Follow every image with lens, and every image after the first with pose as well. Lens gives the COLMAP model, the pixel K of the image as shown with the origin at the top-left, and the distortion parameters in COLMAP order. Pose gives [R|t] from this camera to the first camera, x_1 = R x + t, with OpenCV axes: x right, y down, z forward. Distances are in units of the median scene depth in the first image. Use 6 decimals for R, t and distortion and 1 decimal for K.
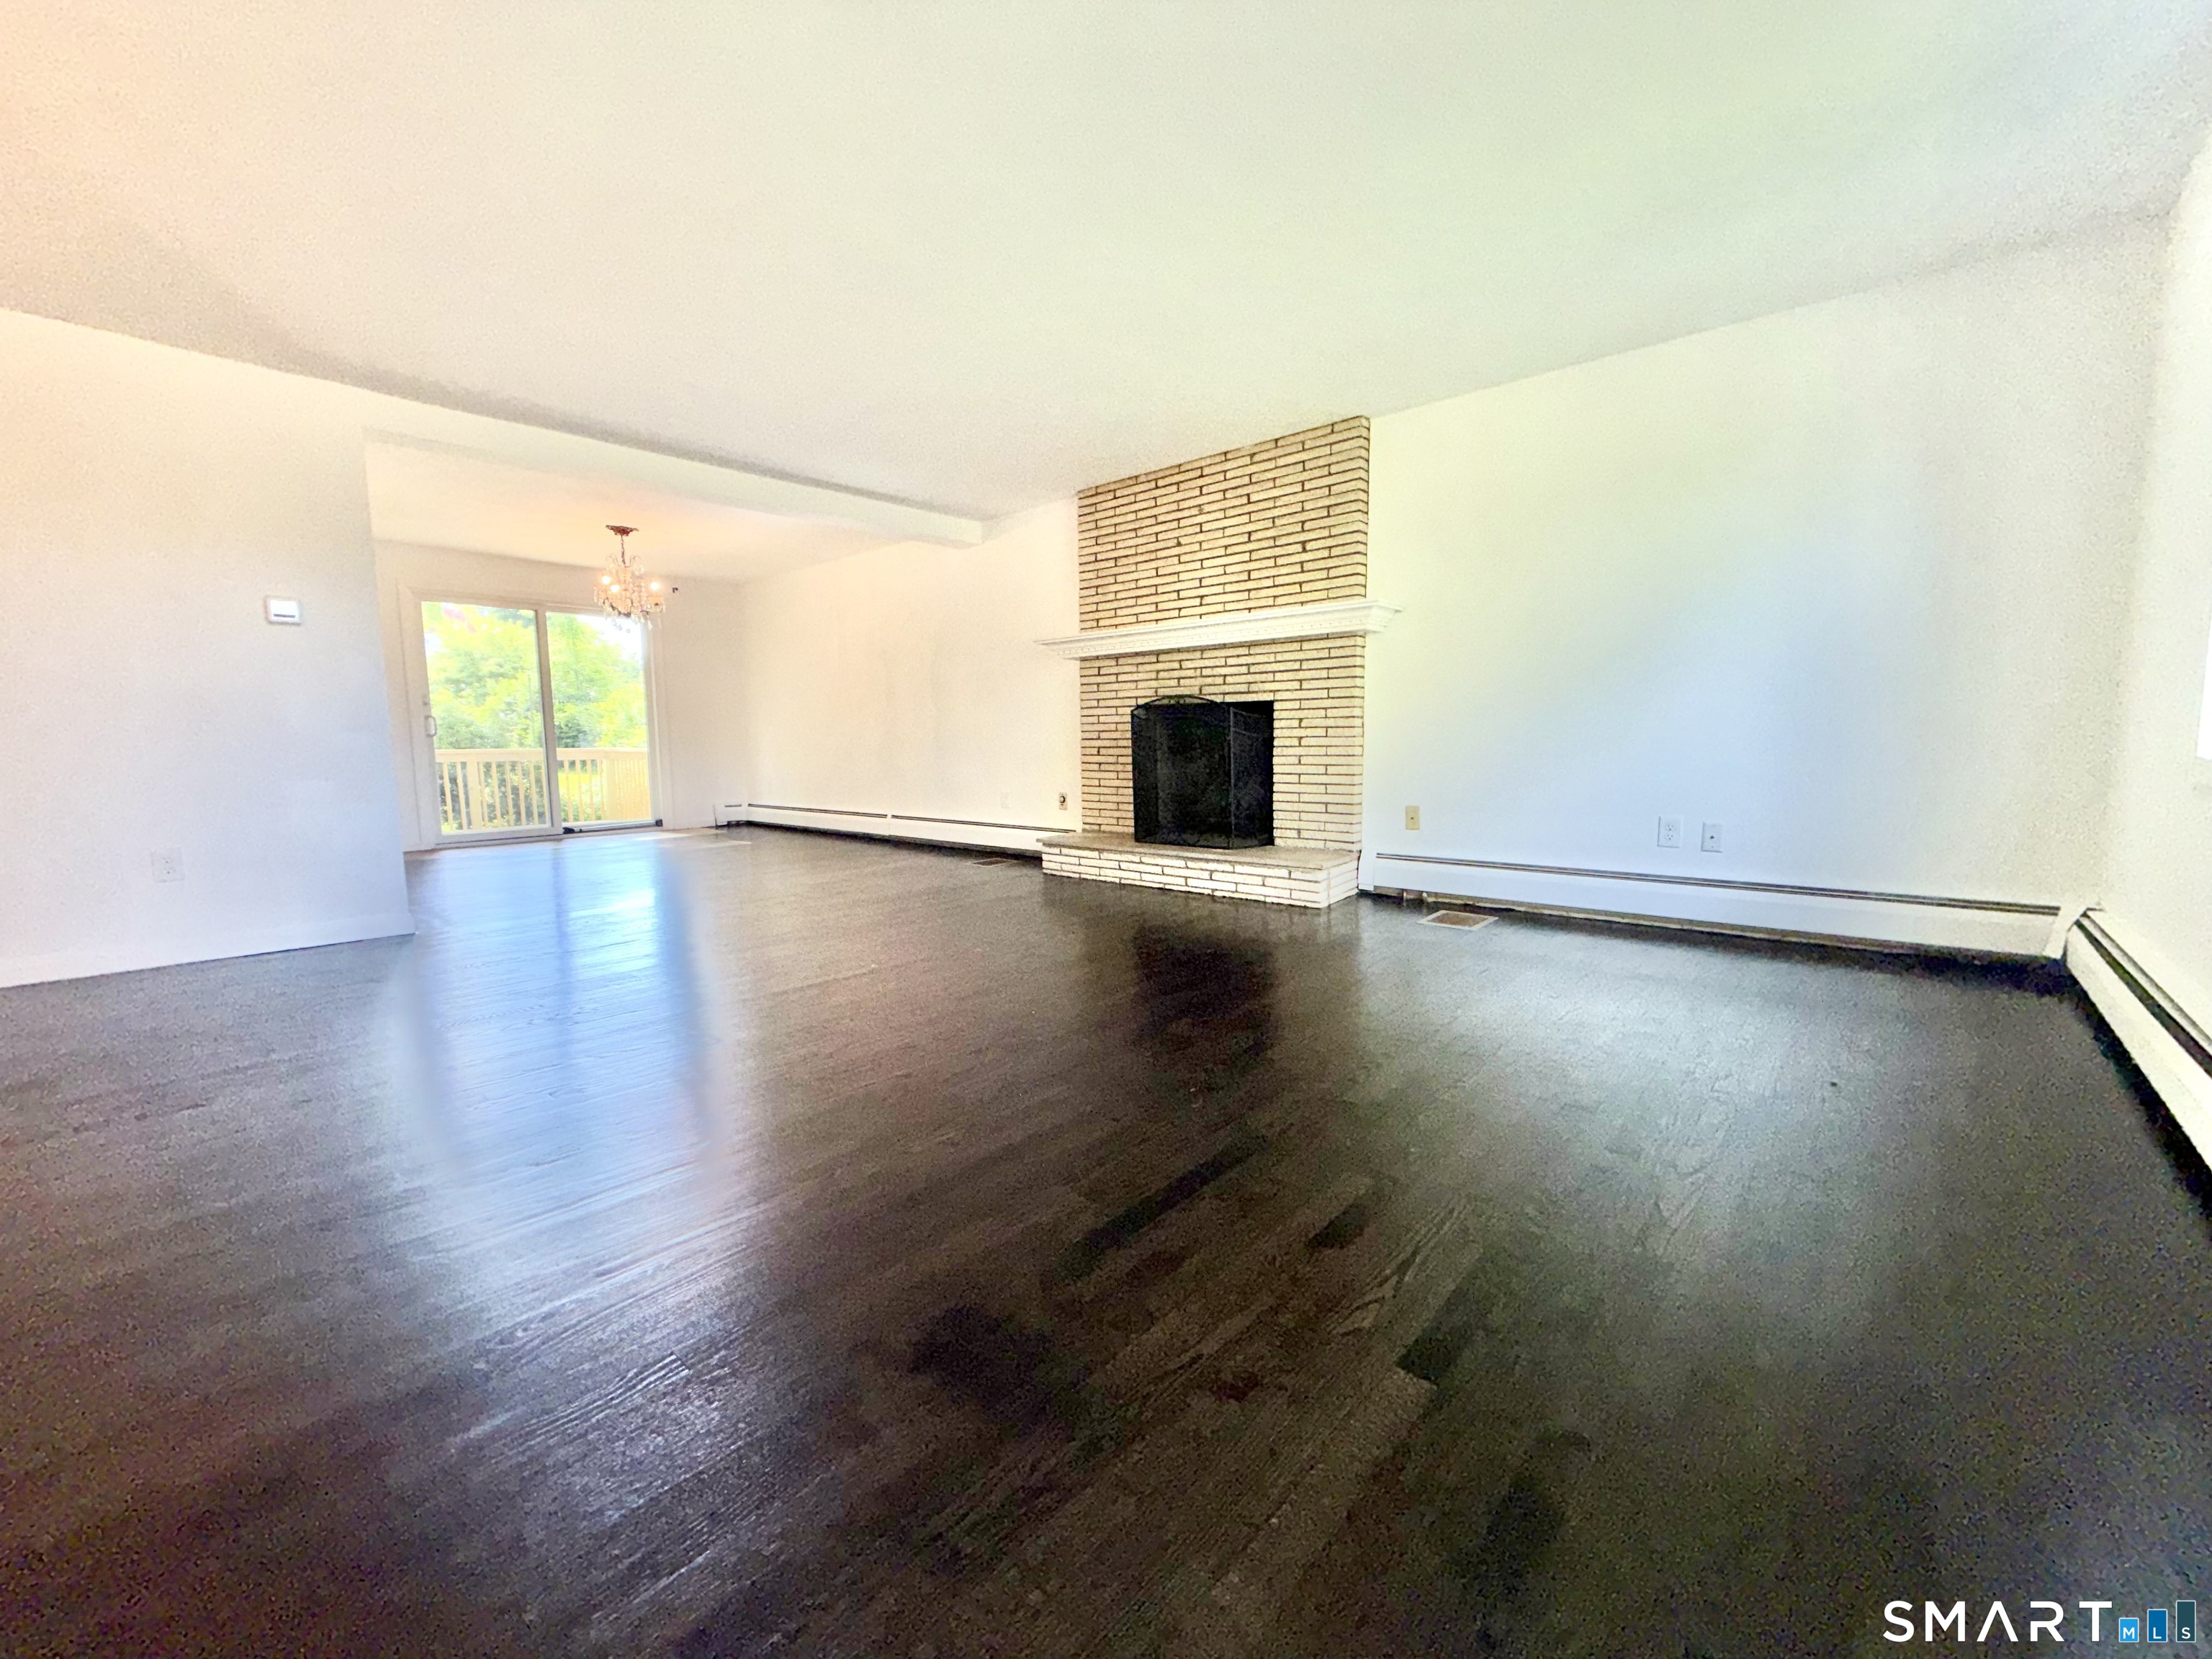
lens RADIAL K [[884.9, 0, 1104.0], [0, 884.9, 827.5], [0, 0, 1]] dist [0.000093, -0.000424]
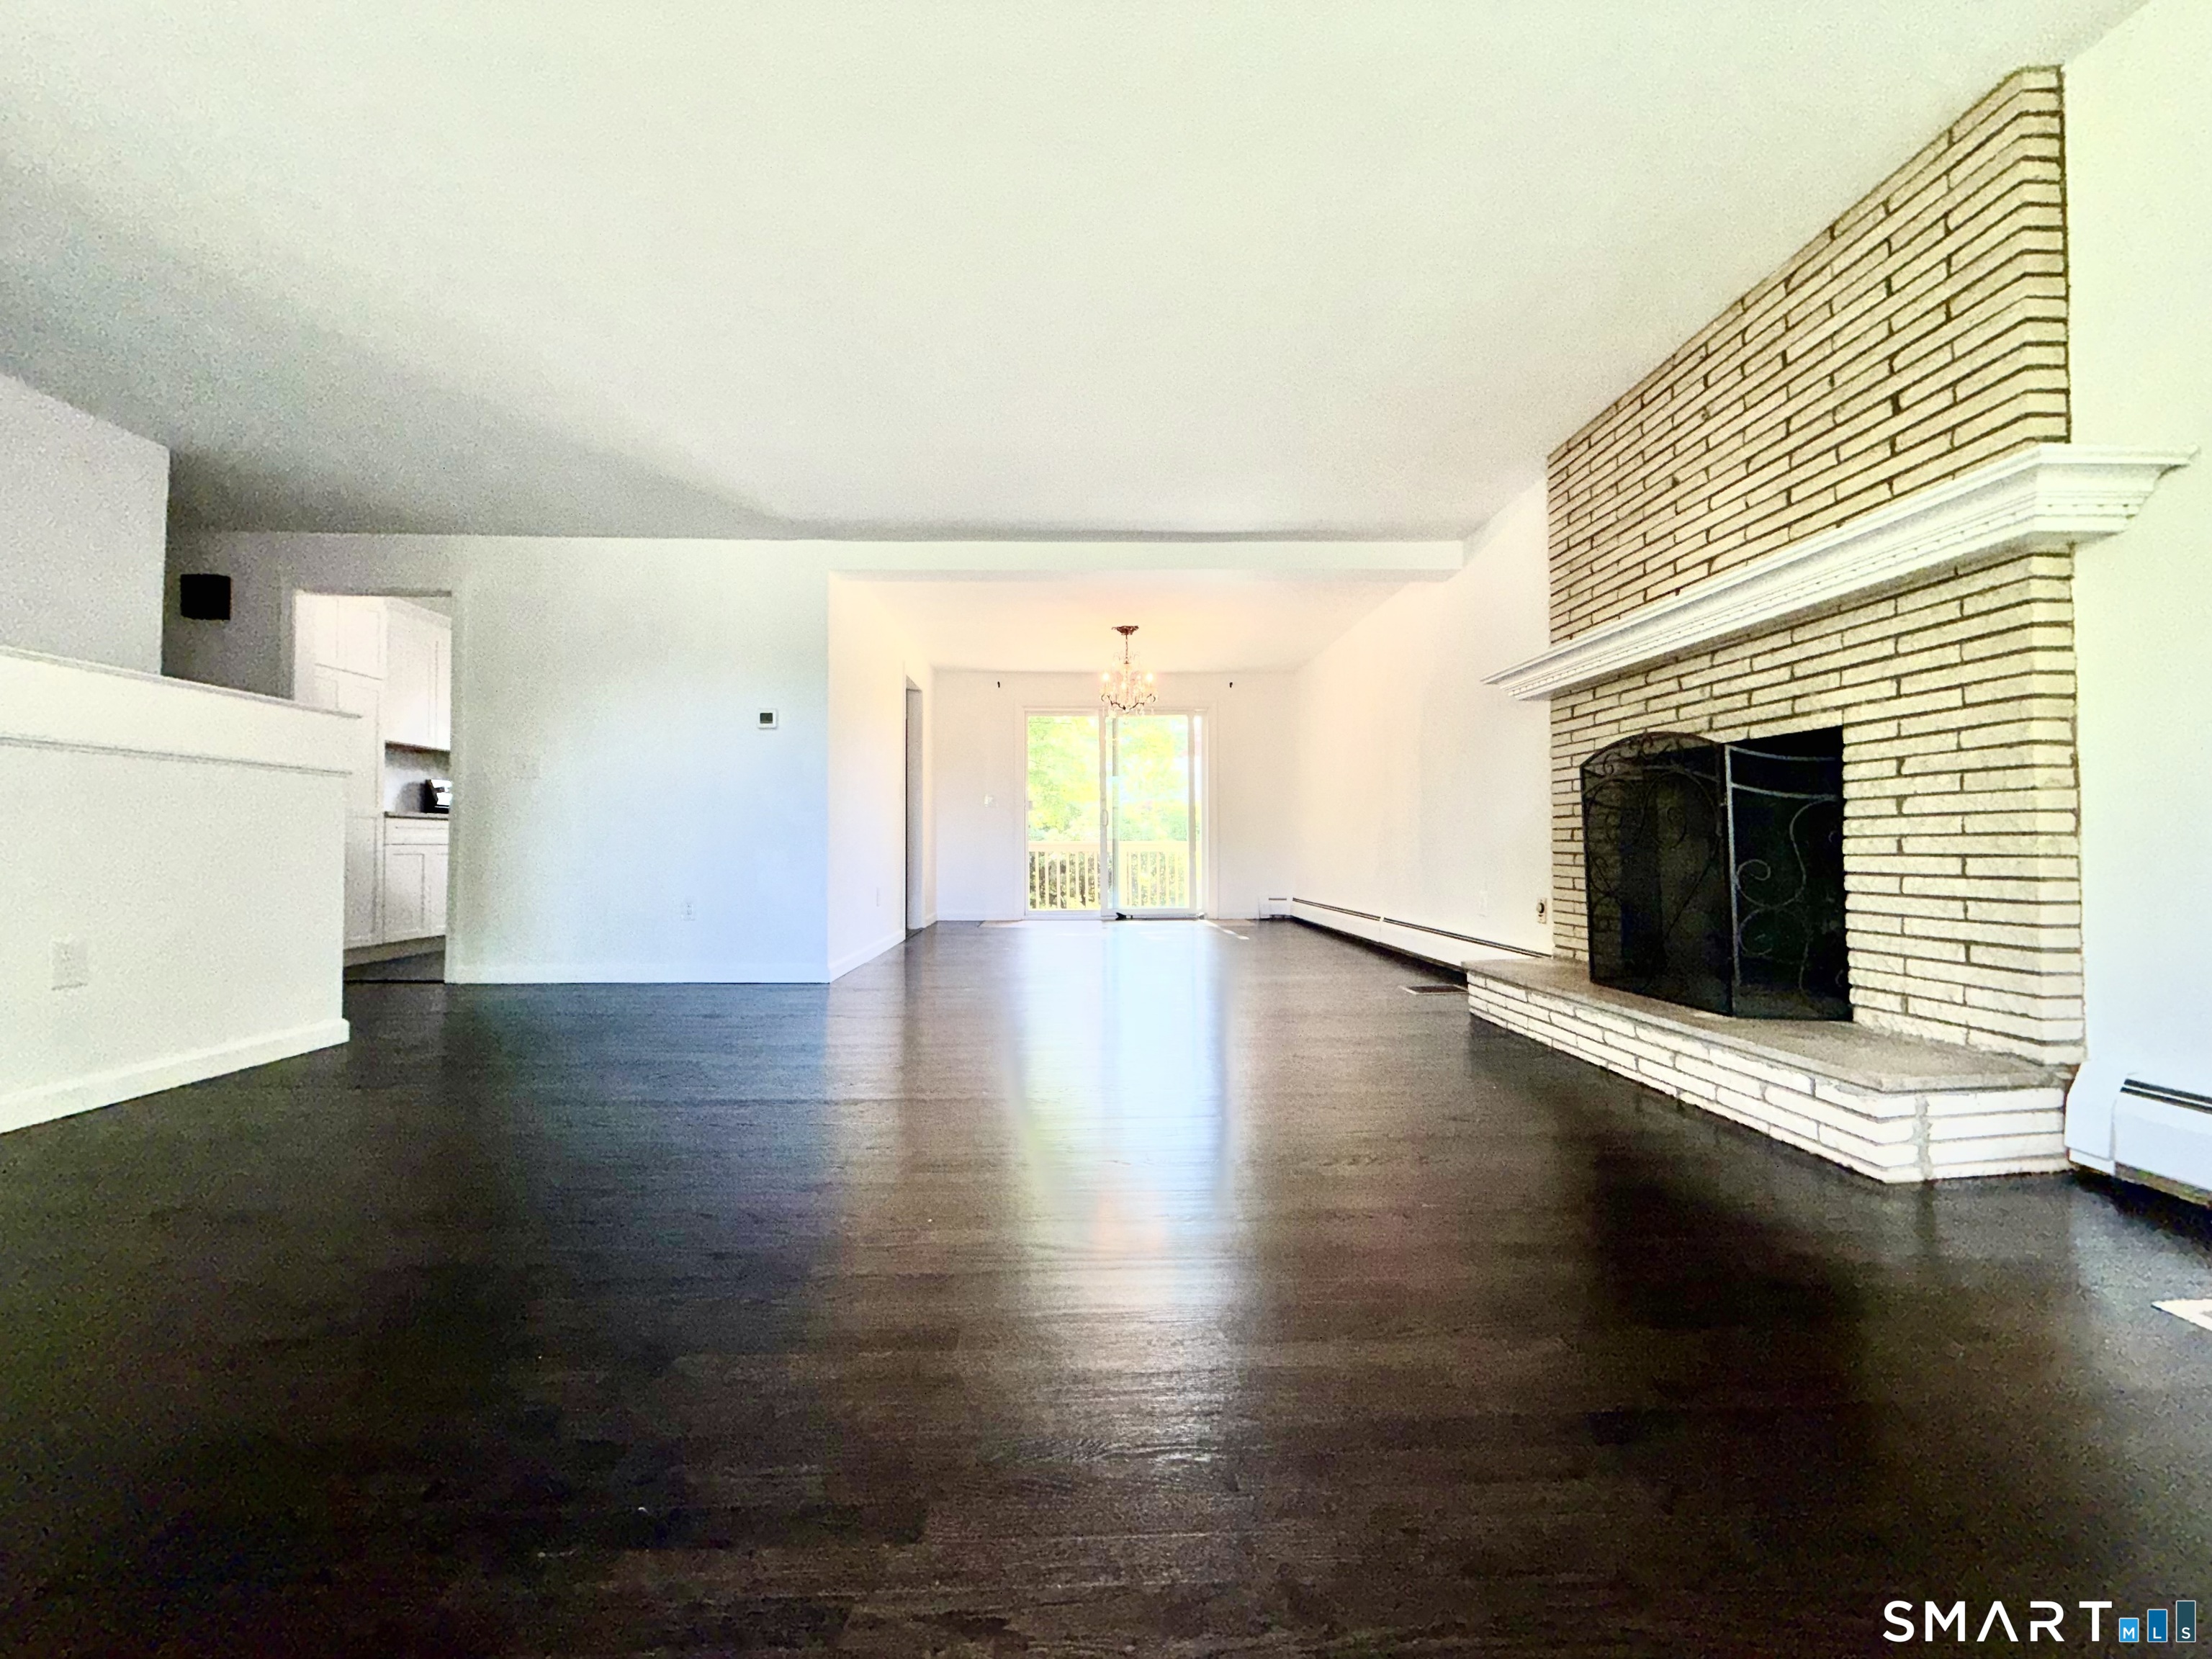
lens RADIAL K [[884.9, 0, 1101.9], [0, 884.9, 827.3], [0, 0, 1]] dist [0.000093, -0.000424]
pose [[0.685043, -0.007115, -0.728468, 0.267744], [-0.078001, 0.993488, -0.083055, -0.013518], [0.724315, 0.113718, 0.680027, 0.368284]]
